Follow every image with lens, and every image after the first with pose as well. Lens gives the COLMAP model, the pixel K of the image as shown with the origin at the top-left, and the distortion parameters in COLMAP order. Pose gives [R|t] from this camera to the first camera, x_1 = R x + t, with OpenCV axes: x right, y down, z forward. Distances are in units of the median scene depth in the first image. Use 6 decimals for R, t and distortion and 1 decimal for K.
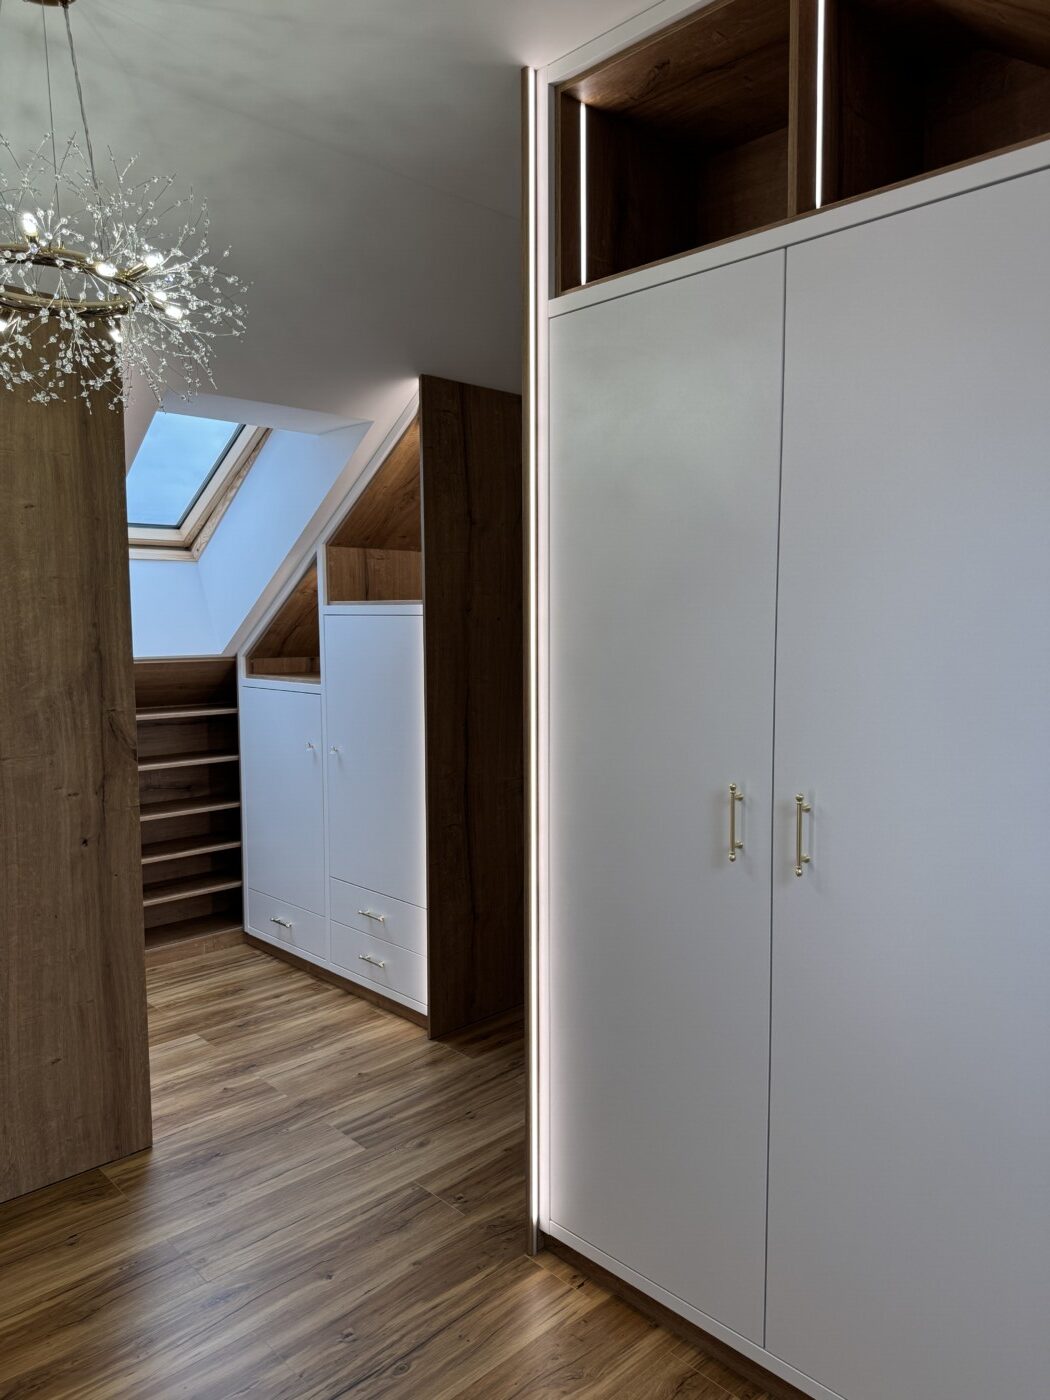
lens RADIAL K [[979.9, 0, 533.0], [0, 979.9, 706.8], [0, 0, 1]] dist [0.031876, -0.044878]
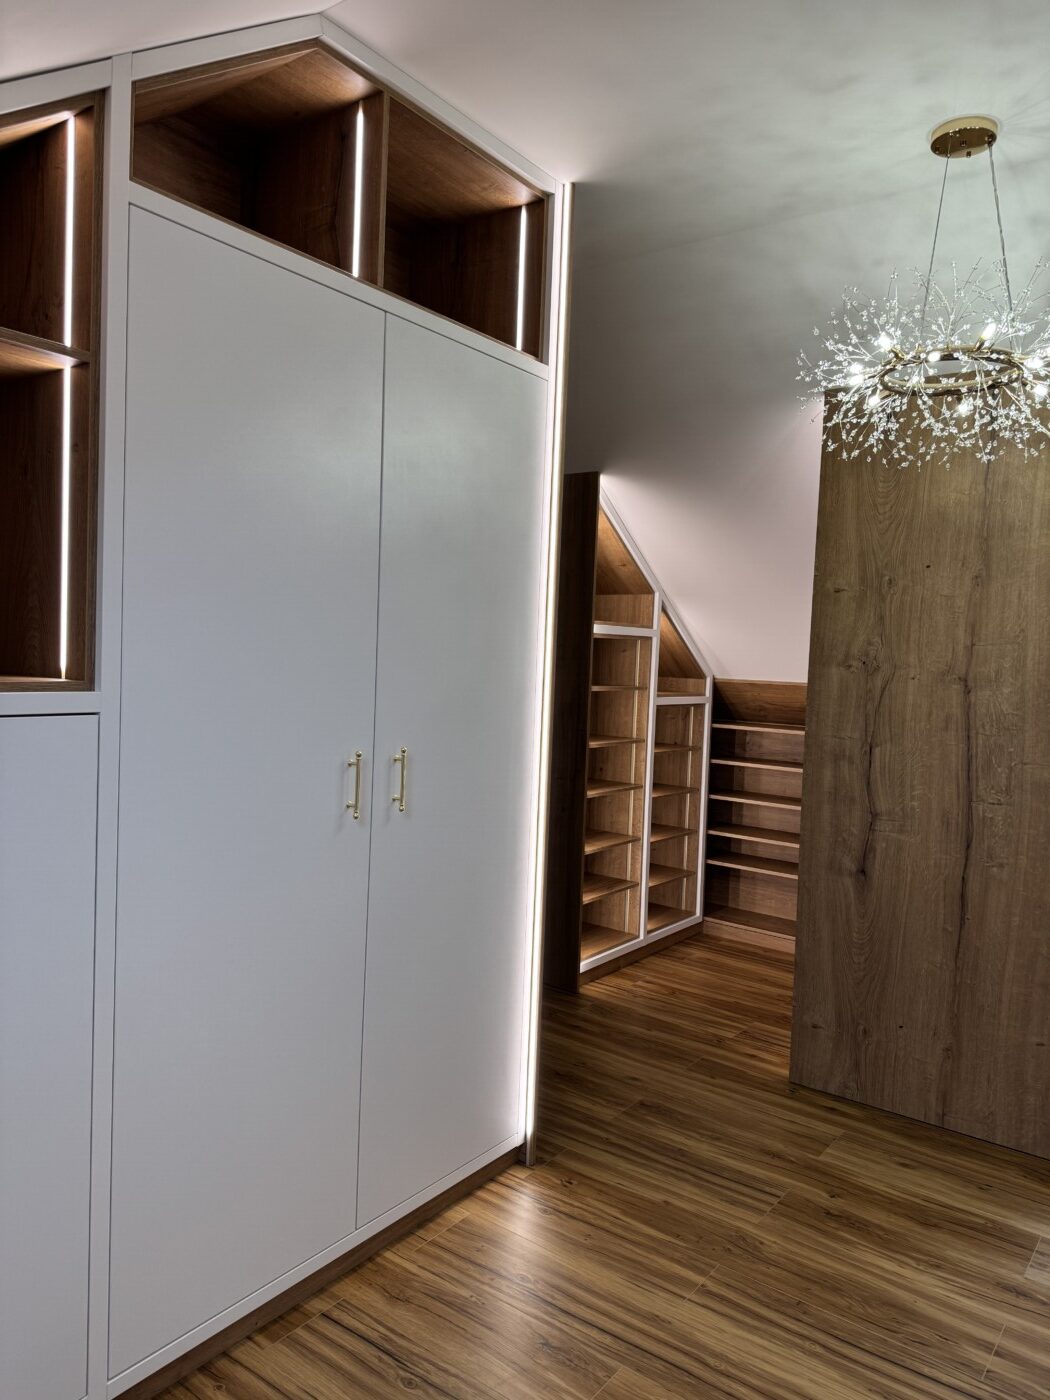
lens RADIAL K [[977.1, 0, 529.4], [0, 977.1, 702.8], [0, 0, 1]] dist [0.033358, -0.048244]
pose [[0.157534, 0.059443, -0.985723, 0.476713], [-0.129983, 0.990750, 0.038973, 0.011879], [0.978922, 0.121988, 0.163804, 0.208181]]
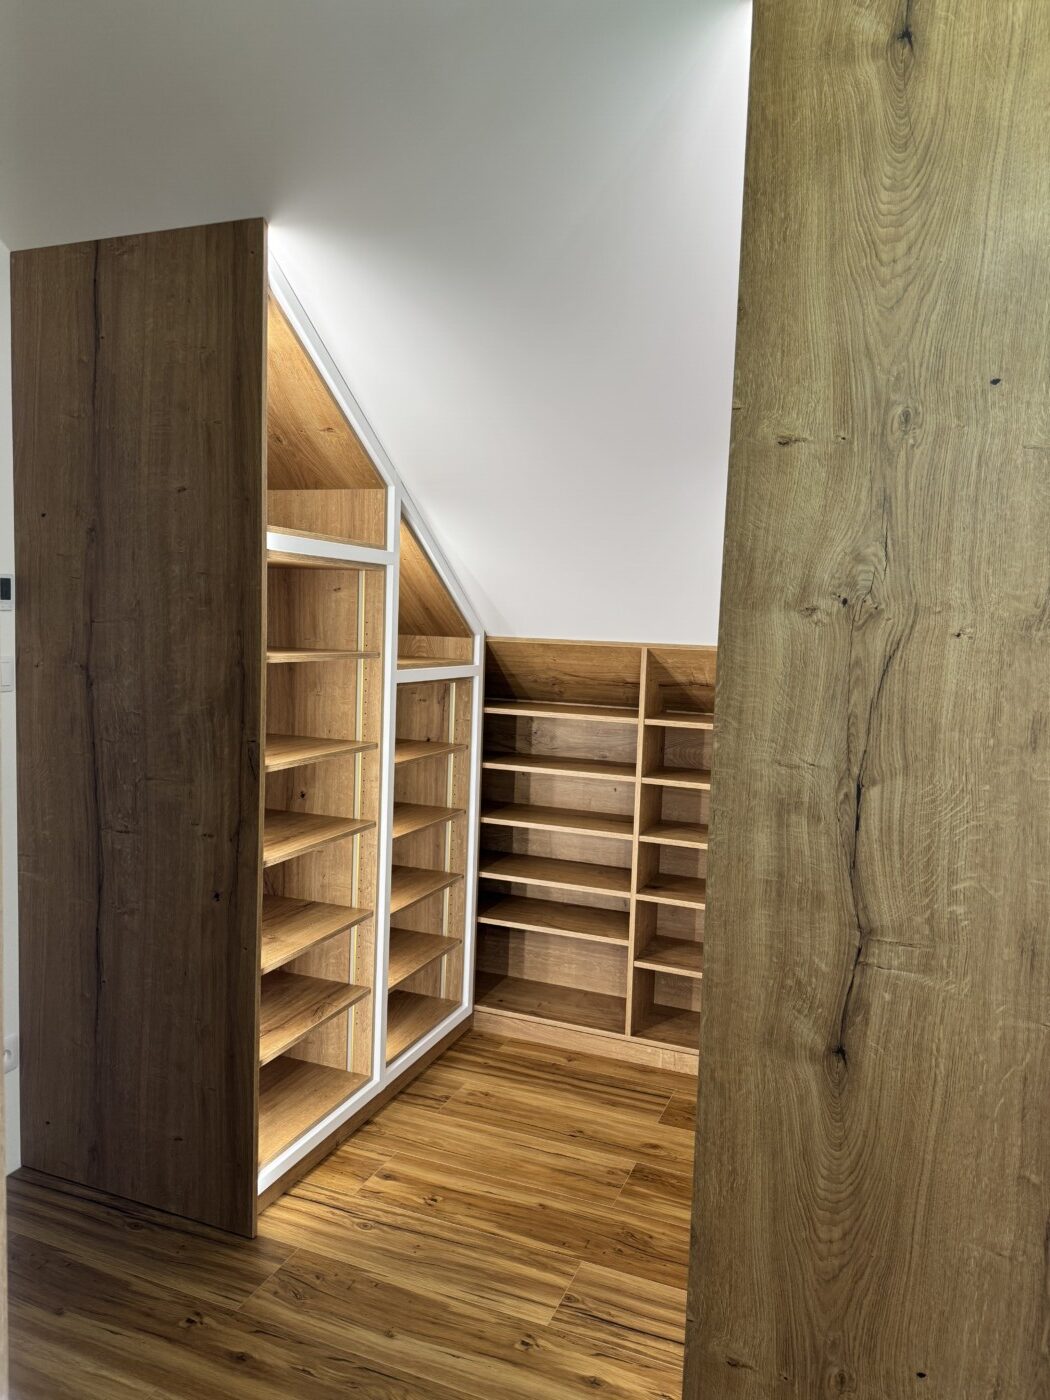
lens RADIAL K [[983.5, 0, 529.0], [0, 983.5, 704.0], [0, 0, 1]] dist [0.032240, -0.043813]
pose [[0.406604, 0.095175, -0.908634, -0.201827], [-0.121440, 0.991364, 0.049498, 0.007673], [0.905497, 0.090219, 0.414650, 0.415543]]
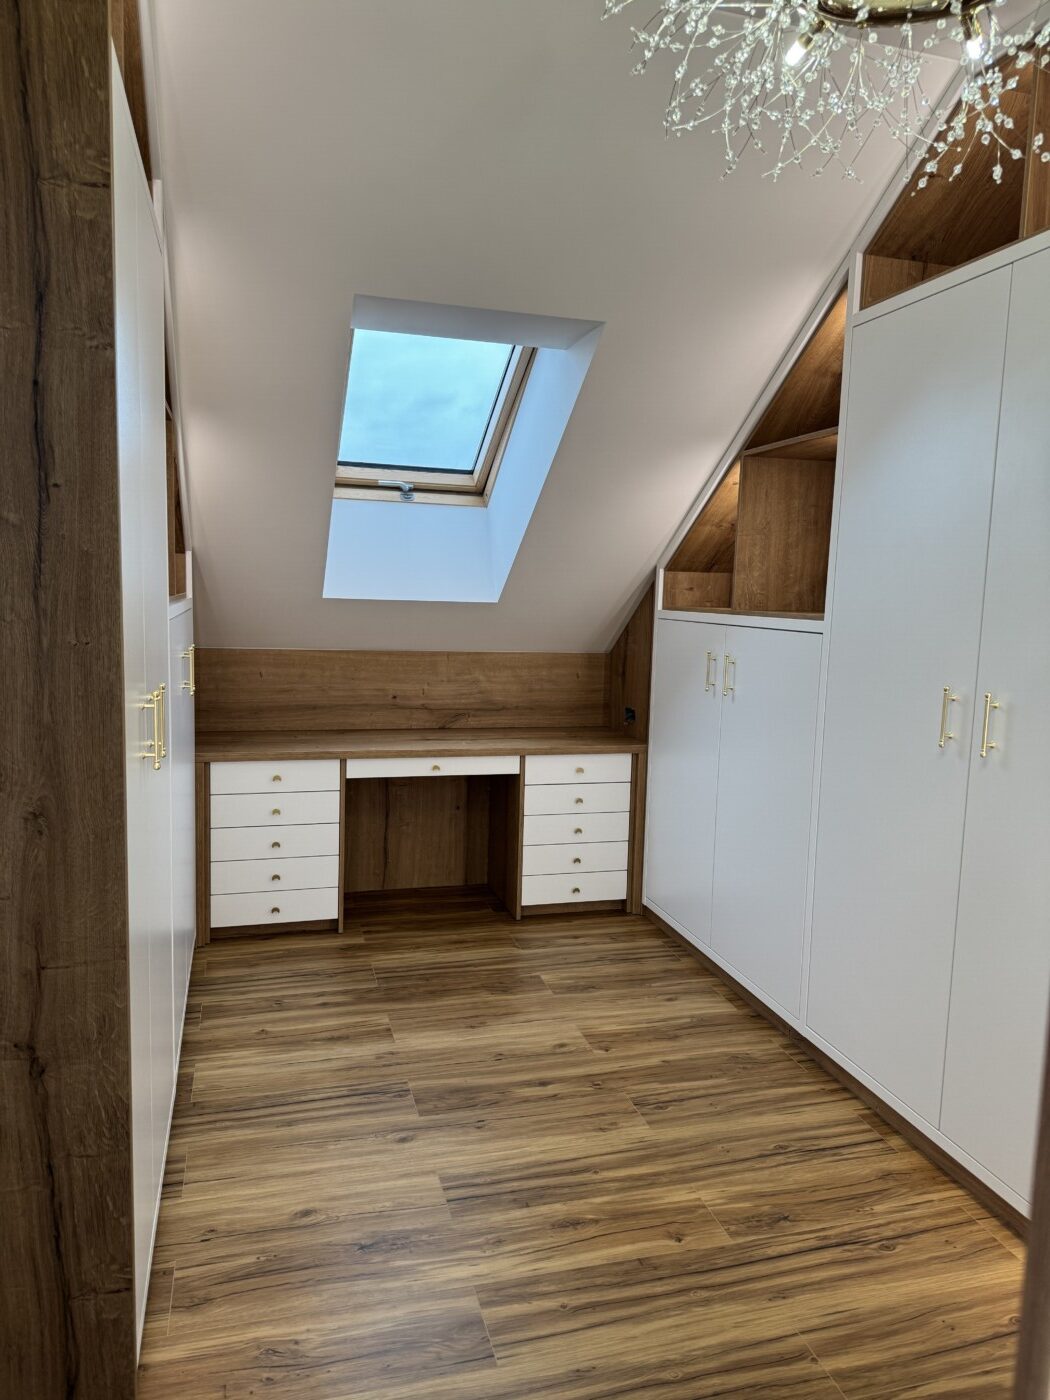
lens RADIAL K [[986.6, 0, 524.8], [0, 986.6, 705.1], [0, 0, 1]] dist [0.010556, -0.014839]
pose [[0.875437, 0.084658, -0.475860, -0.116287], [-0.074612, 0.996410, 0.040005, 0.301175], [0.477539, 0.000483, 0.878611, 0.611853]]
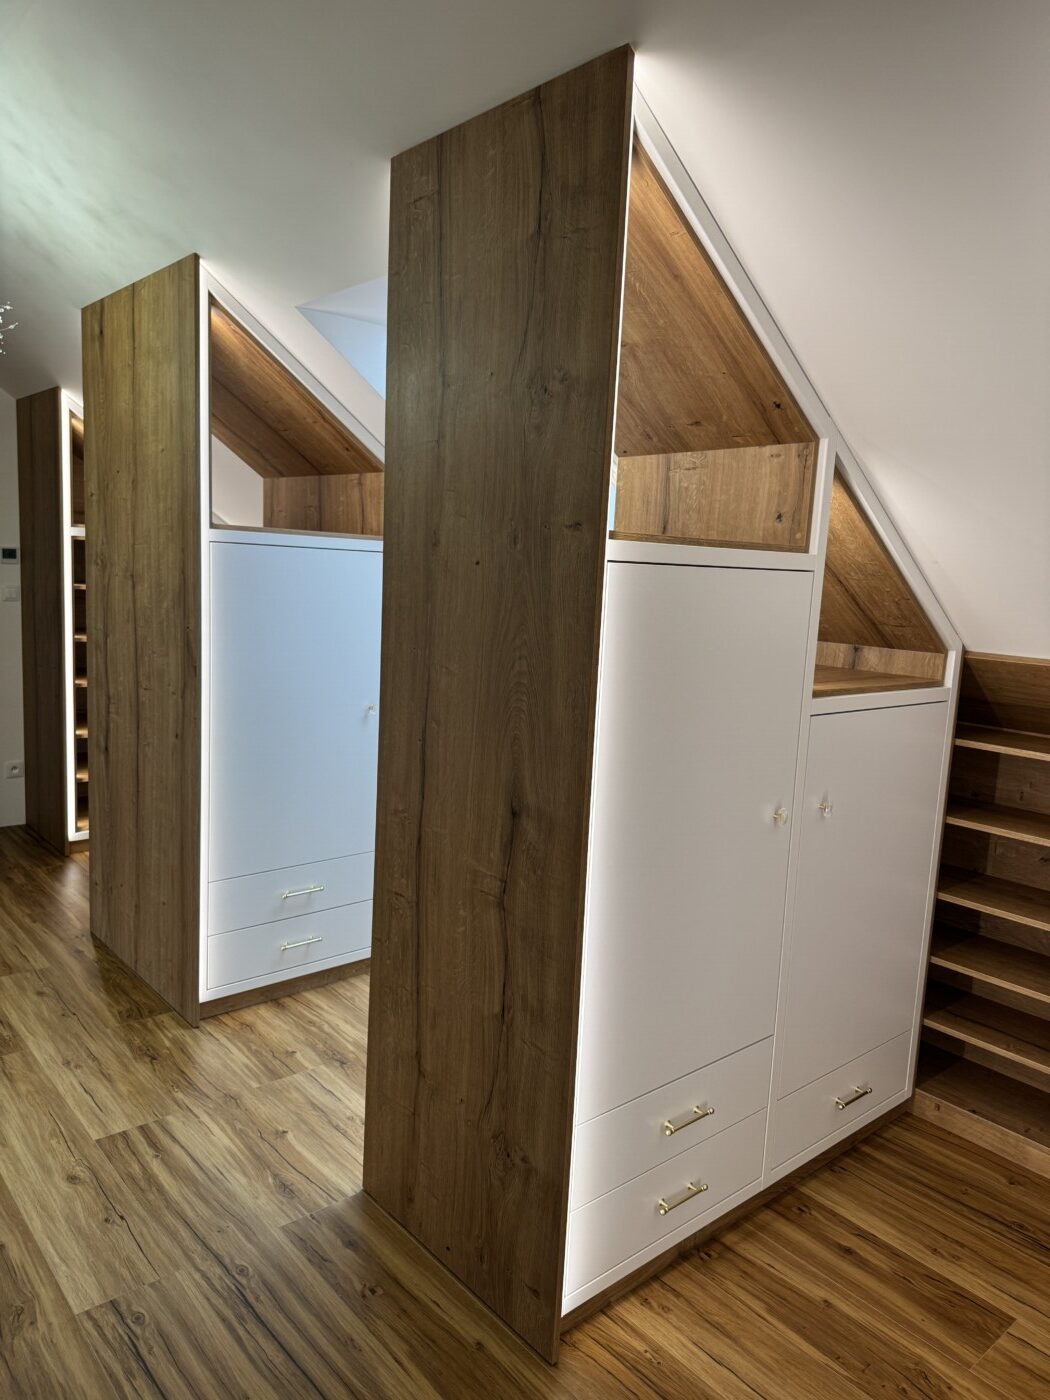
lens RADIAL K [[992.1, 0, 532.8], [0, 992.1, 702.7], [0, 0, 1]] dist [0.025814, -0.033513]
pose [[-0.055082, 0.138859, -0.988779, 0.677388], [-0.142471, 0.979057, 0.145430, -0.132269], [0.988265, 0.148883, -0.034145, 1.430981]]
